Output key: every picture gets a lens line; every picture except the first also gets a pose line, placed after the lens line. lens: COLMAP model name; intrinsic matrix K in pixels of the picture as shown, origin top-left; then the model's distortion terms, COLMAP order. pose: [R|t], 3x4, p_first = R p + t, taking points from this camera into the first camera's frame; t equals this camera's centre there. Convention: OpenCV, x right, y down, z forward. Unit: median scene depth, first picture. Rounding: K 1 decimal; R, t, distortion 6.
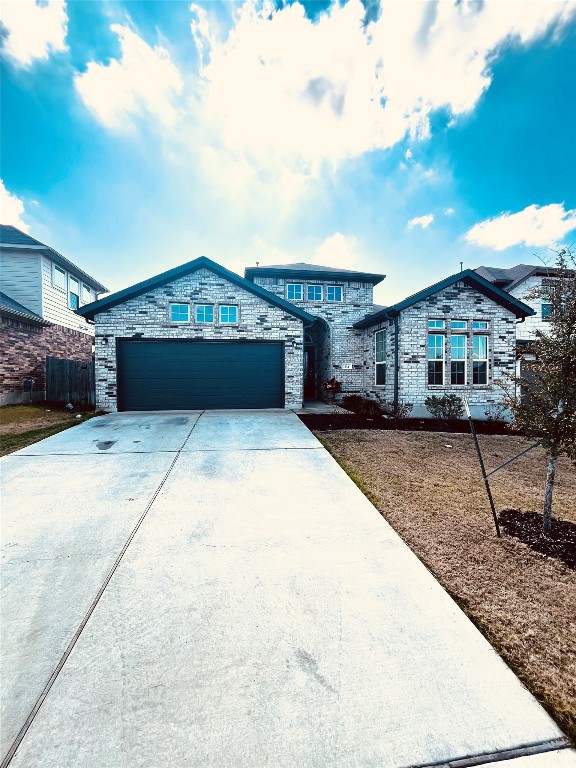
lens RADIAL K [[310.2, 0, 284.4], [0, 310.2, 381.1], [0, 0, 1]] dist [-0.003371, -0.000707]
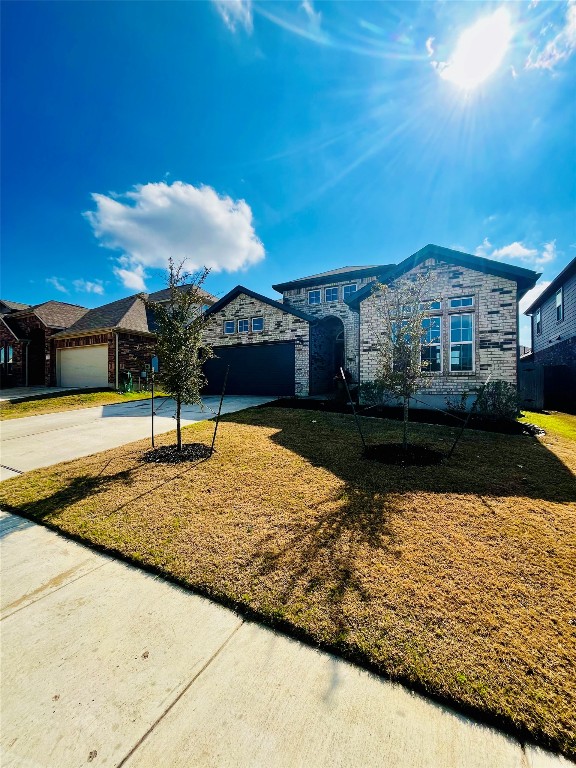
lens RADIAL K [[310.2, 0, 286.8], [0, 310.2, 386.1], [0, 0, 1]] dist [-0.003371, -0.000707]
pose [[0.793940, 0.001552, -0.607994, 0.728828], [-0.001166, 0.999999, 0.001030, 0.050335], [0.607994, -0.000109, 0.793941, 0.014584]]
